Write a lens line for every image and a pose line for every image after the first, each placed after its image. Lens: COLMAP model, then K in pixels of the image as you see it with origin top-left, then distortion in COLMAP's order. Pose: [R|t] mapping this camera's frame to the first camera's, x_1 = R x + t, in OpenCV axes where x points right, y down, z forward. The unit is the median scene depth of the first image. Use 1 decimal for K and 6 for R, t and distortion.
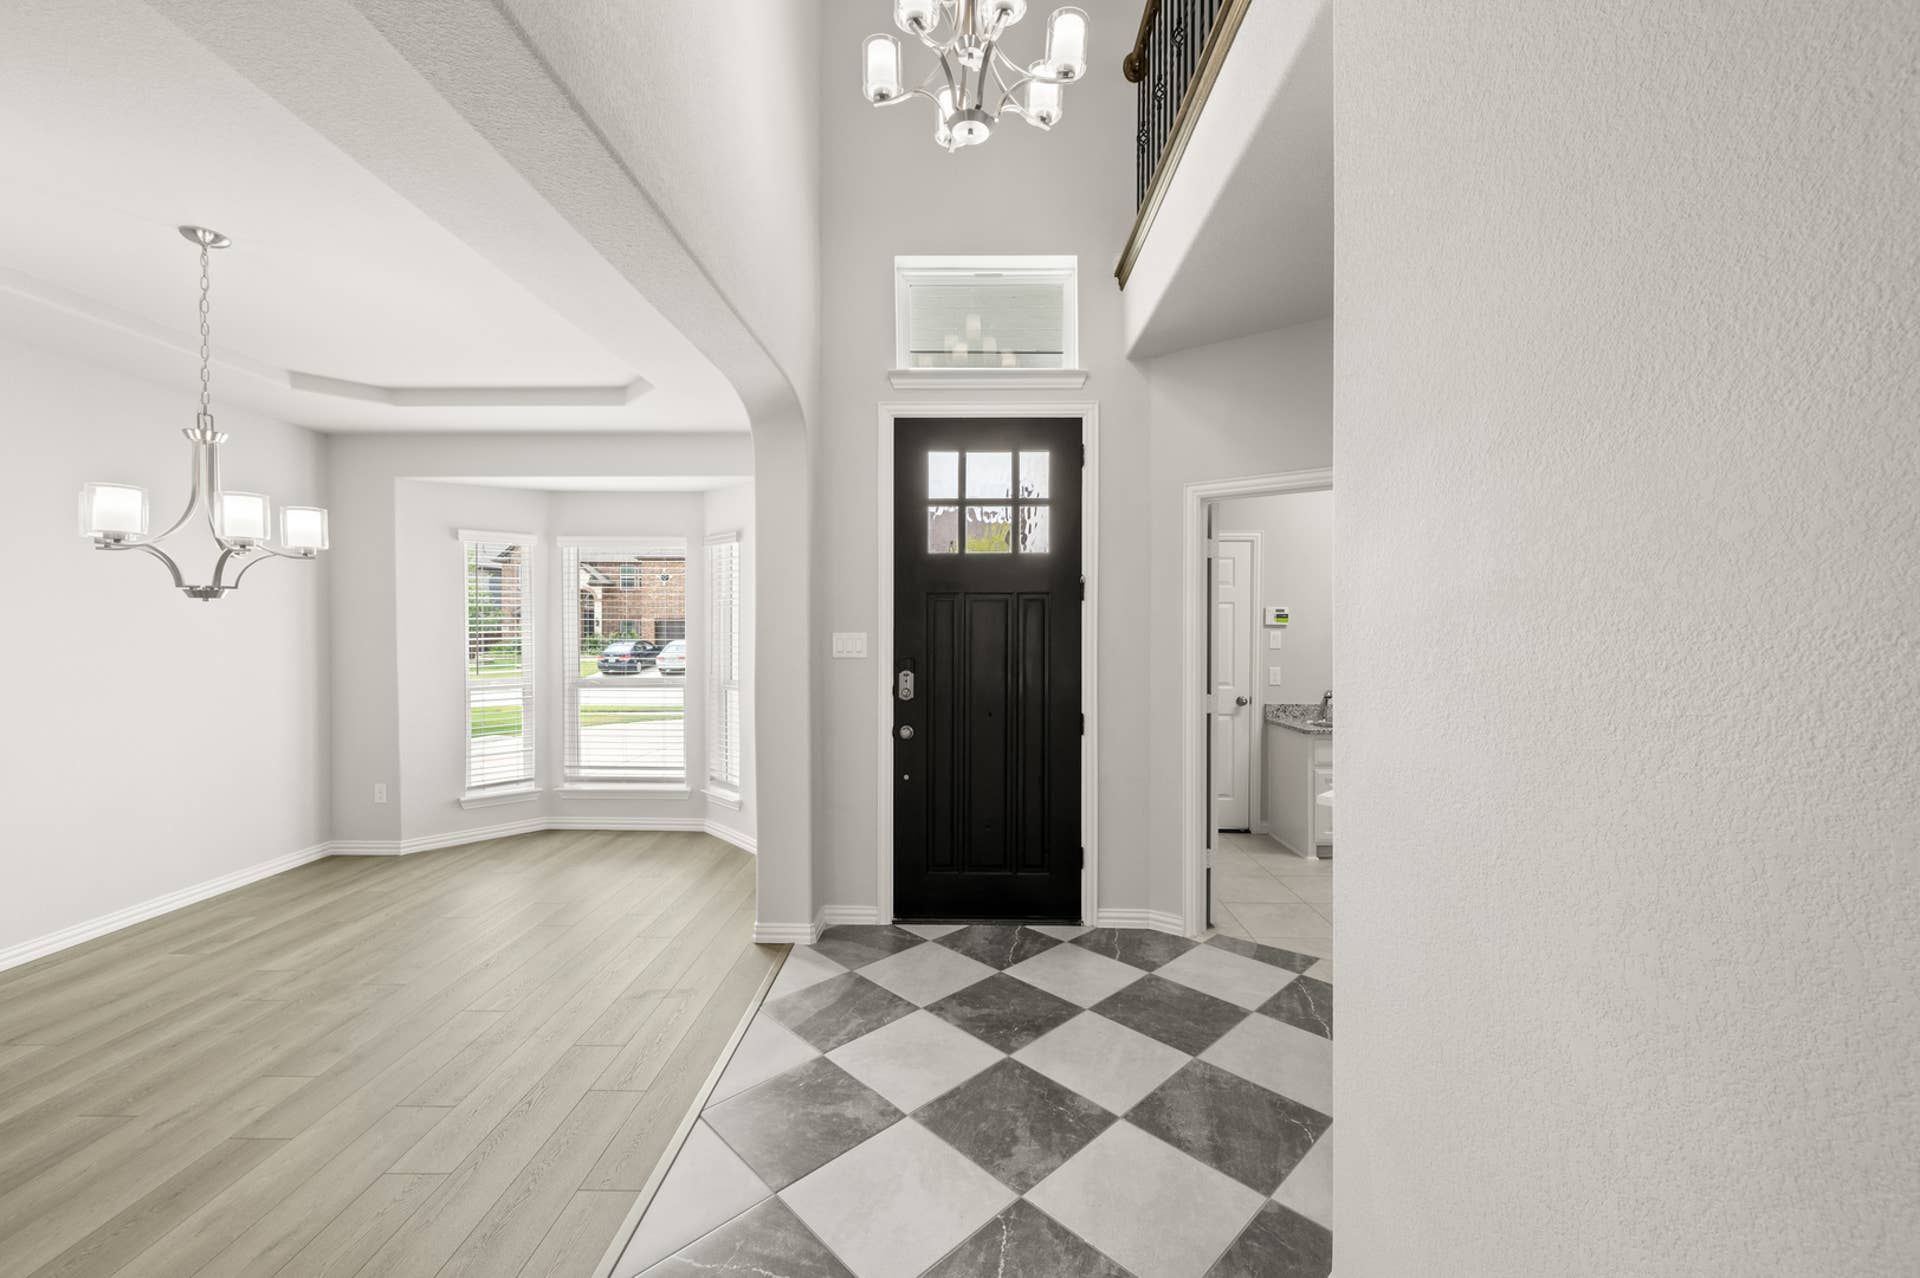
lens RADIAL K [[752.0, 0, 959.7], [0, 752.0, 634.3], [0, 0, 1]] dist [0.001644, 0.000307]
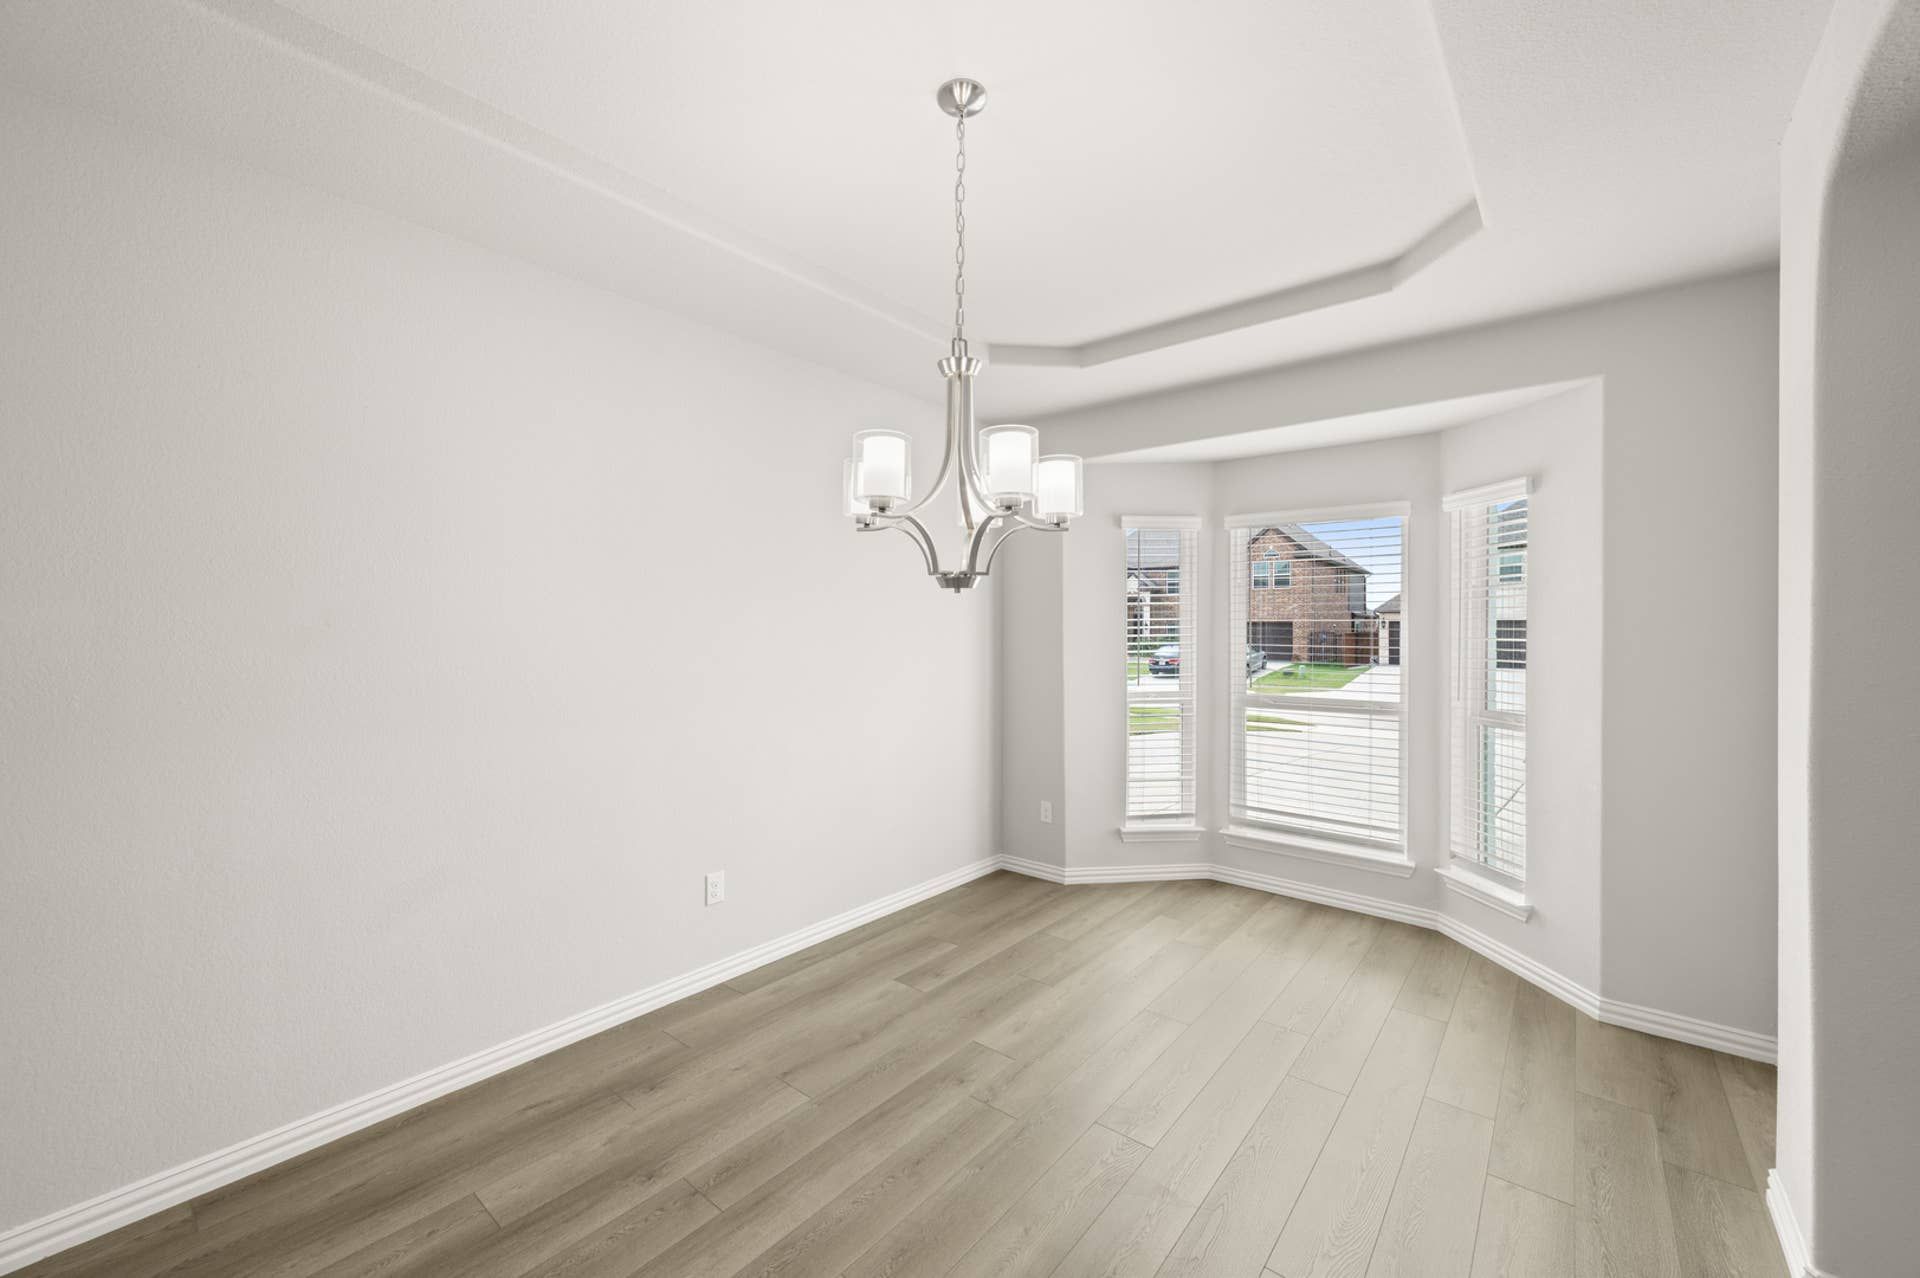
lens RADIAL K [[752.0, 0, 969.3], [0, 752.0, 634.2], [0, 0, 1]] dist [0.001644, 0.000307]
pose [[0.787592, 0.004631, -0.616180, -0.323024], [-0.007536, 0.999969, -0.002117, -0.001234], [0.616151, 0.006311, 0.787603, 0.257004]]
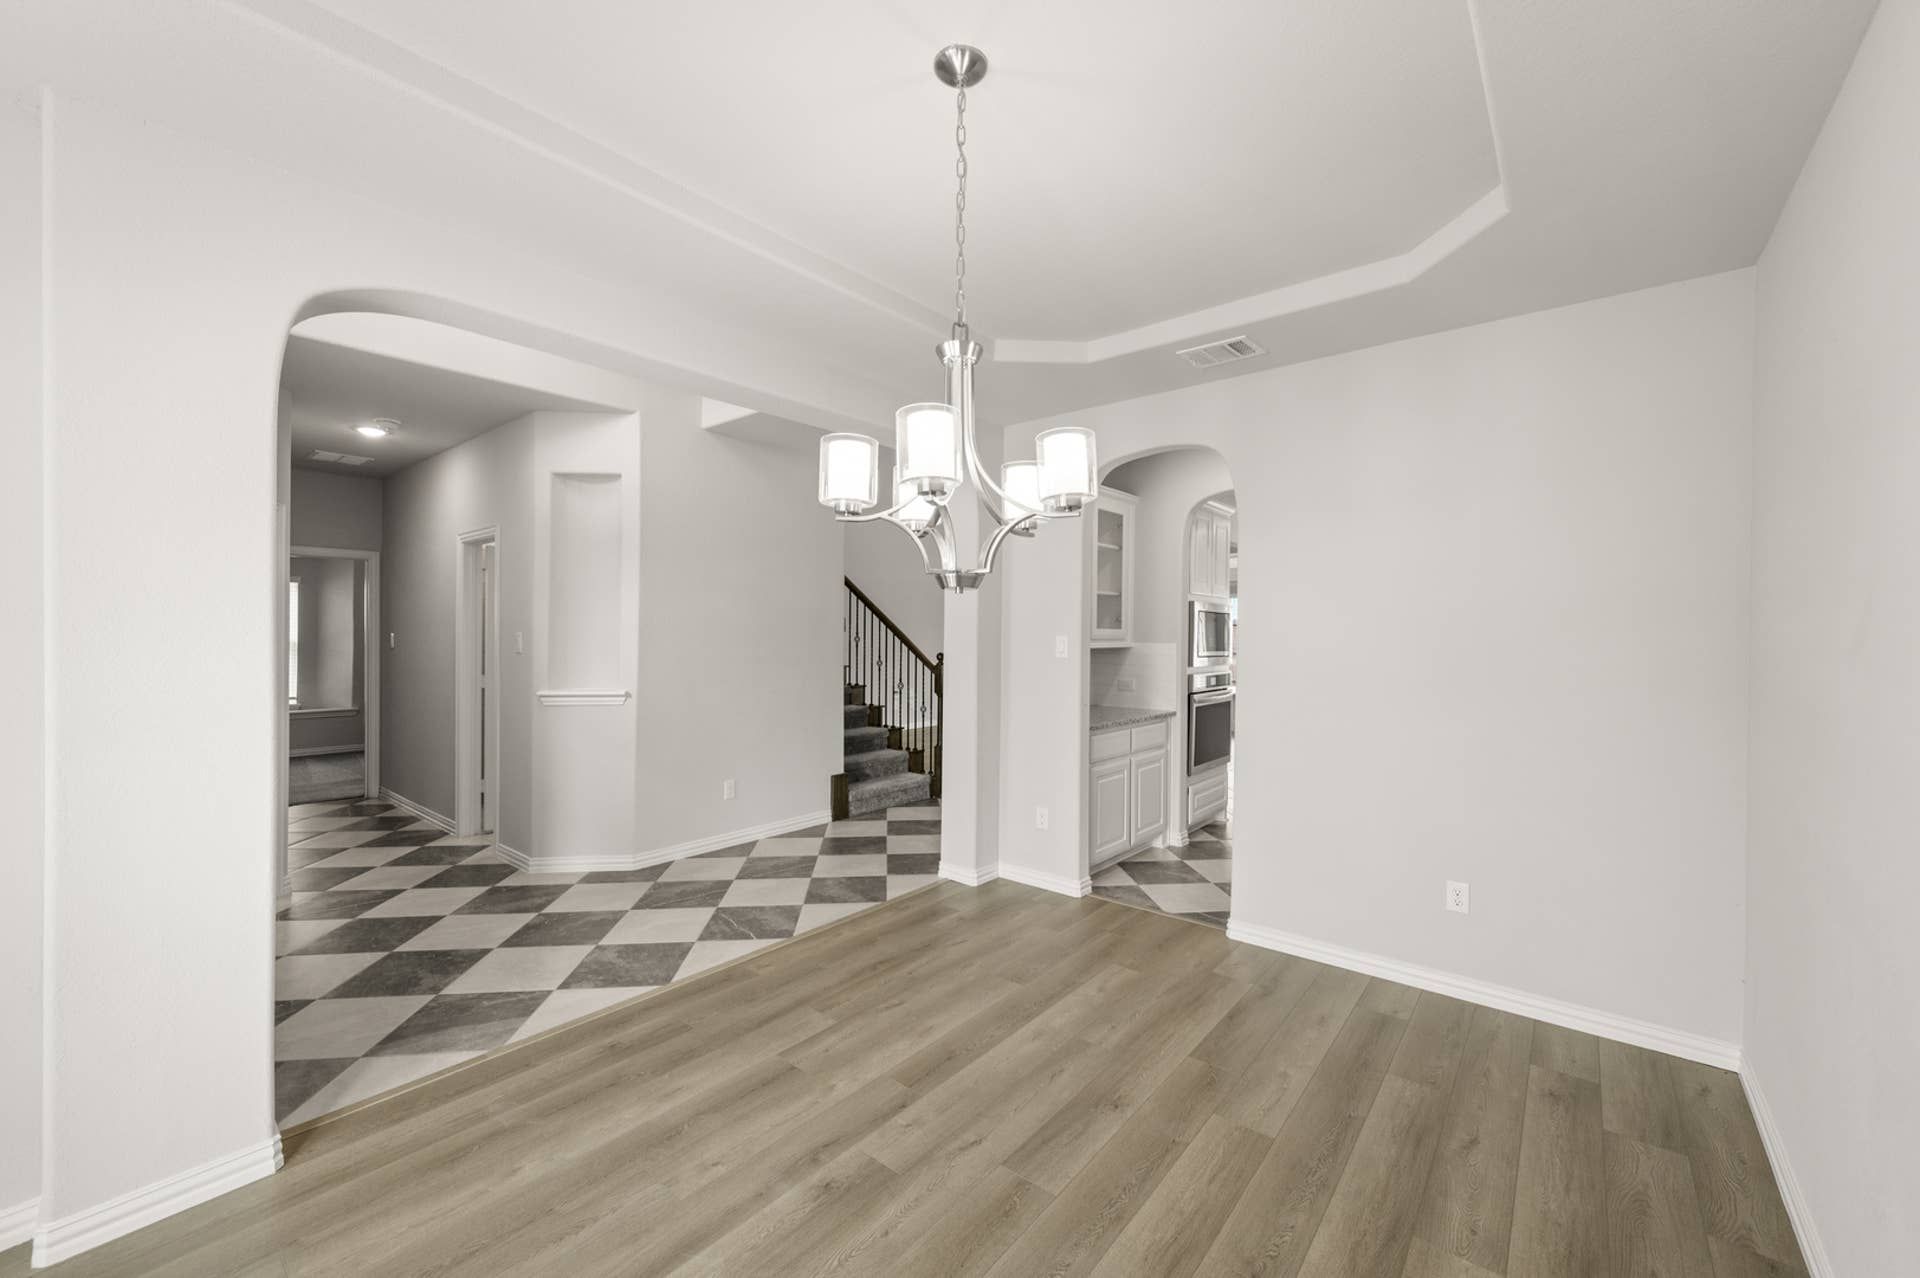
lens RADIAL K [[752.0, 0, 962.6], [0, 752.0, 637.2], [0, 0, 1]] dist [0.001644, 0.000307]
pose [[-0.785707, -0.002668, 0.618594, -1.159136], [0.002953, 0.999963, 0.008064, -0.002865], [-0.618592, 0.008162, -0.785670, 1.252525]]
